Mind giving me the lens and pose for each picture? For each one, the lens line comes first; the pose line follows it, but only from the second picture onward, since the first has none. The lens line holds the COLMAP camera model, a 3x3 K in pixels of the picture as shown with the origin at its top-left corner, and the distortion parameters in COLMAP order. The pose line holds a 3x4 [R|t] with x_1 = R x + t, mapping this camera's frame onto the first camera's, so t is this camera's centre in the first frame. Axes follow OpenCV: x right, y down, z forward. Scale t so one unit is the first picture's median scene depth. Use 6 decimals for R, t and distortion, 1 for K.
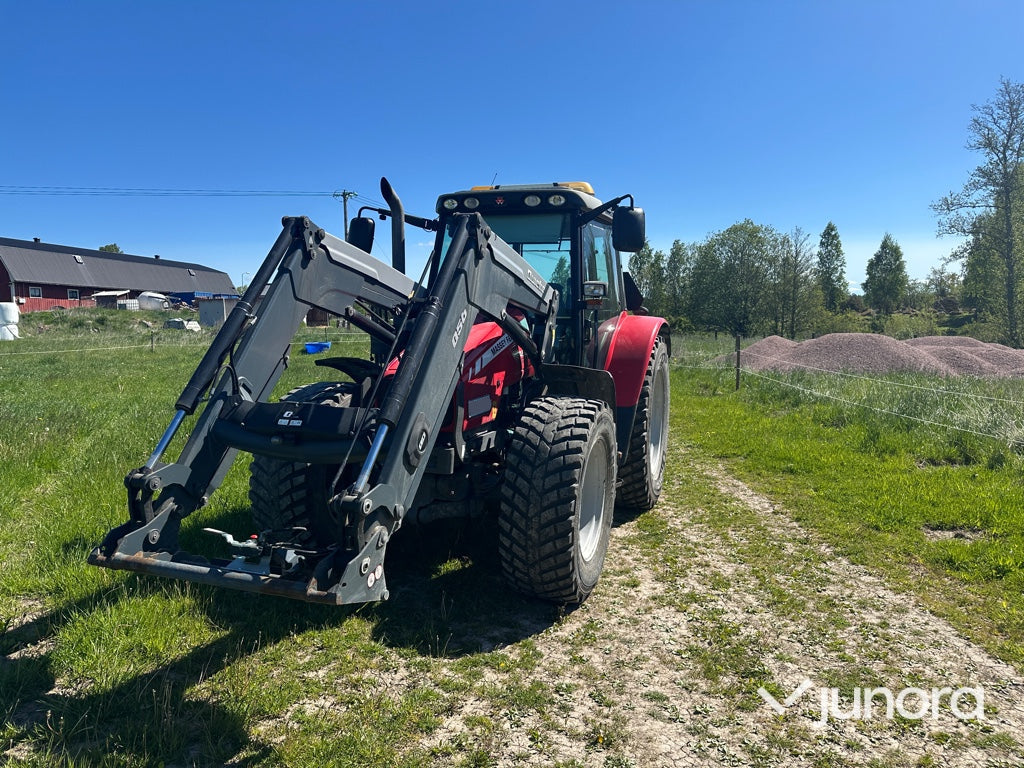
lens RADIAL K [[719.5, 0, 512.3], [0, 719.5, 375.7], [0, 0, 1]] dist [0.050394, -0.060682]
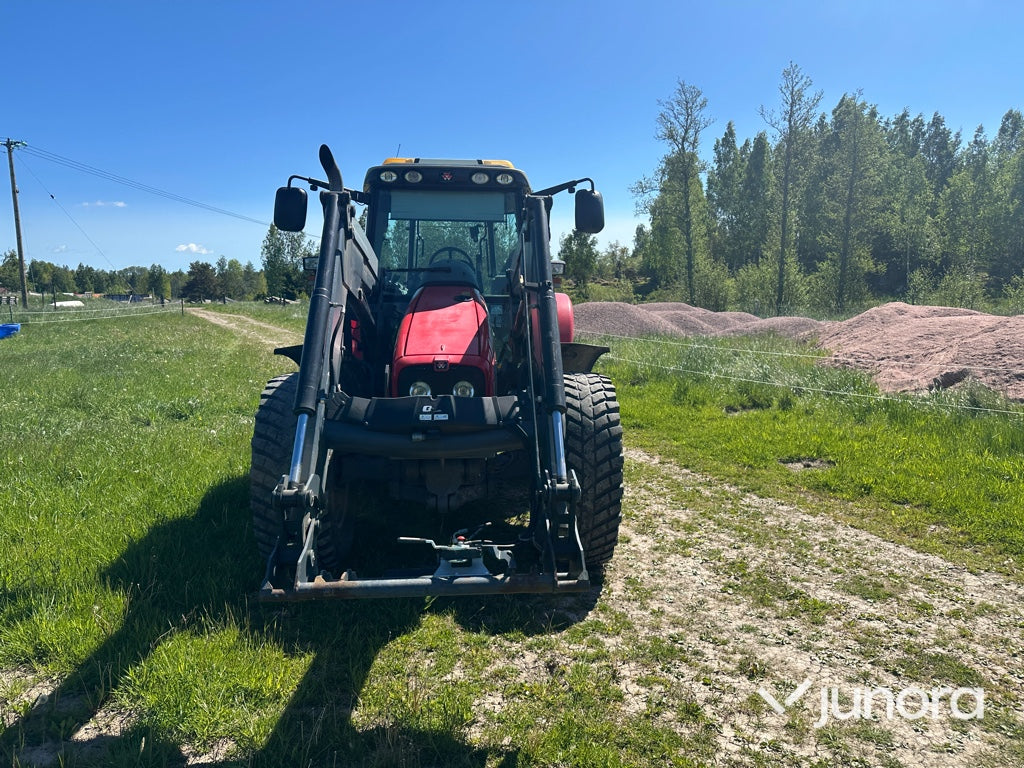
lens RADIAL K [[720.8, 0, 514.8], [0, 720.8, 374.0], [0, 0, 1]] dist [0.052352, -0.065088]
pose [[0.920717, -0.059379, 0.385687, -0.438574], [0.044453, 0.997881, 0.047511, -0.024233], [-0.387691, -0.026599, 0.921406, 0.072551]]
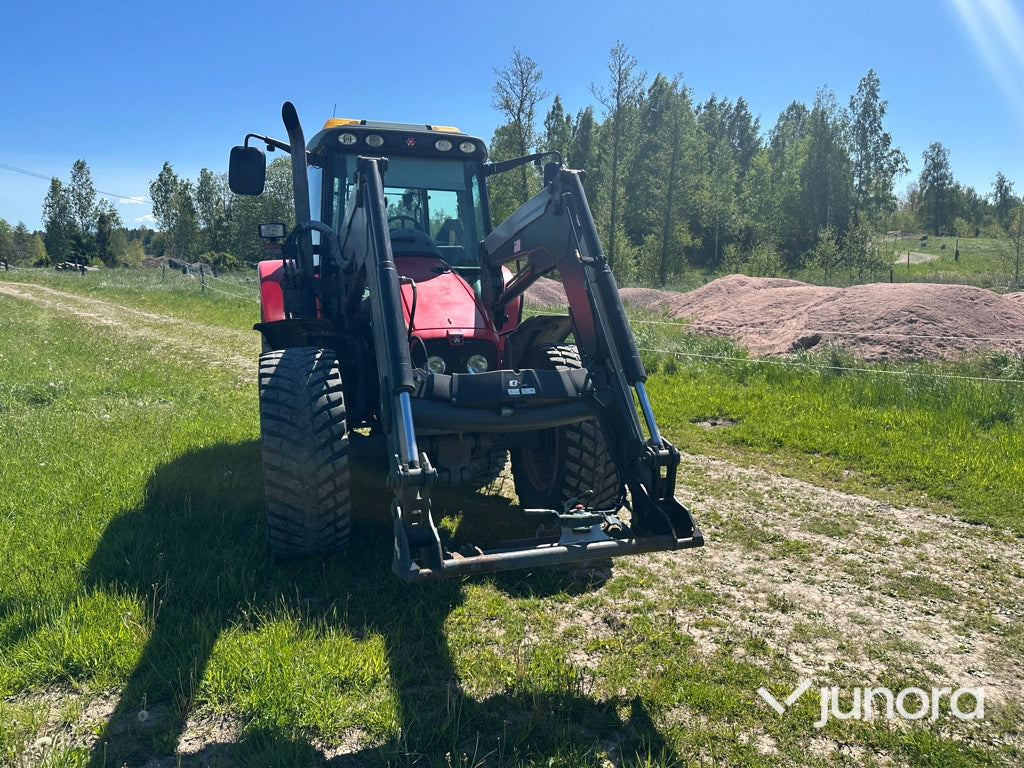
lens RADIAL K [[717.7, 0, 514.8], [0, 717.7, 385.0], [0, 0, 1]] dist [0.077556, -0.109030]
pose [[0.800237, -0.108639, 0.589761, -0.672279], [0.049514, 0.992066, 0.115561, -0.040983], [-0.597636, -0.063275, 0.799267, 0.193079]]
